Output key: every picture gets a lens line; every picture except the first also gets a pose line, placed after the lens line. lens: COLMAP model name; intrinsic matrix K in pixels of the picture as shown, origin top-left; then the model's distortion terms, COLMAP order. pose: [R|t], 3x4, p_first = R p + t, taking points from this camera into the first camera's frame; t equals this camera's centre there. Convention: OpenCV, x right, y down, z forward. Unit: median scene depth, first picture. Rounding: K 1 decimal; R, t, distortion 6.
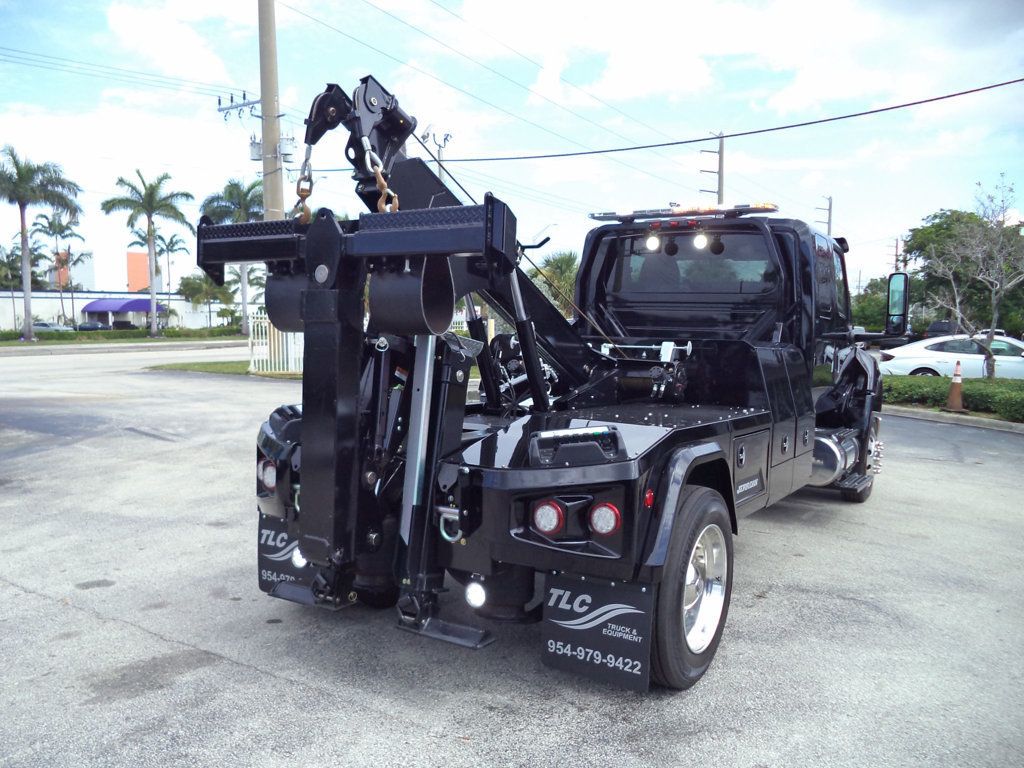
lens RADIAL K [[844.6, 0, 514.0], [0, 844.6, 377.1], [0, 0, 1]] dist [-0.018668, -0.008359]
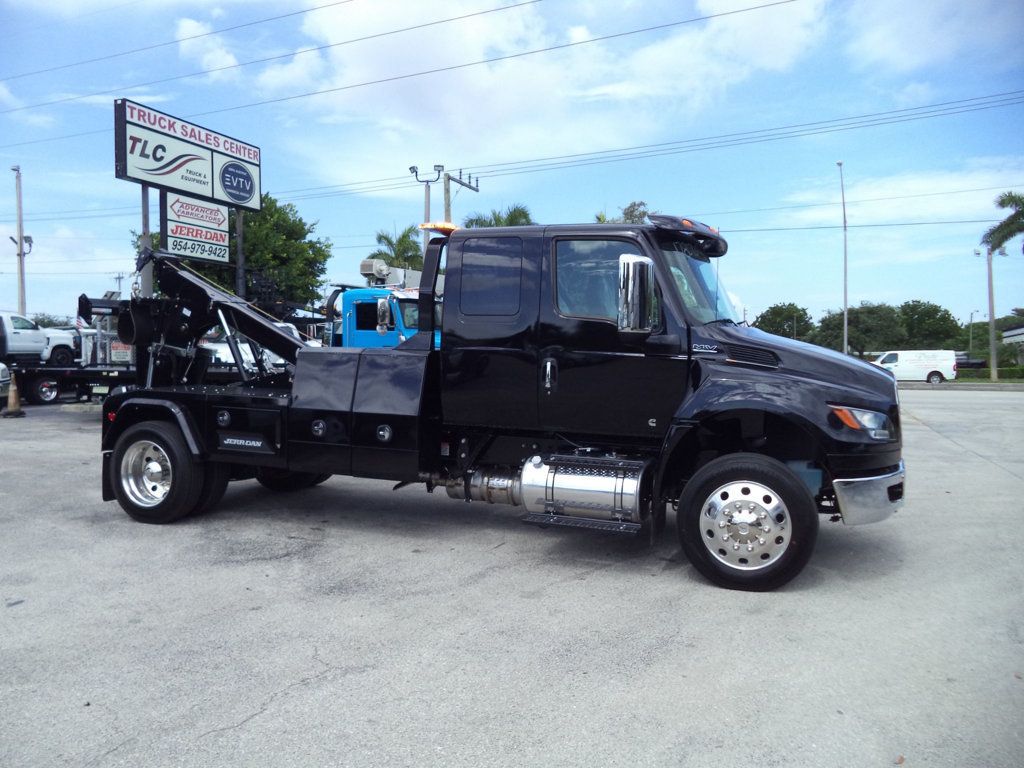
lens RADIAL K [[846.4, 0, 512.0], [0, 846.4, 386.4], [0, 0, 1]] dist [-0.036761, -0.003560]
pose [[0.170607, 0.029338, -0.984902, 1.207326], [-0.062488, 0.997867, 0.018900, -0.019132], [0.983356, 0.058320, 0.172077, 0.799564]]
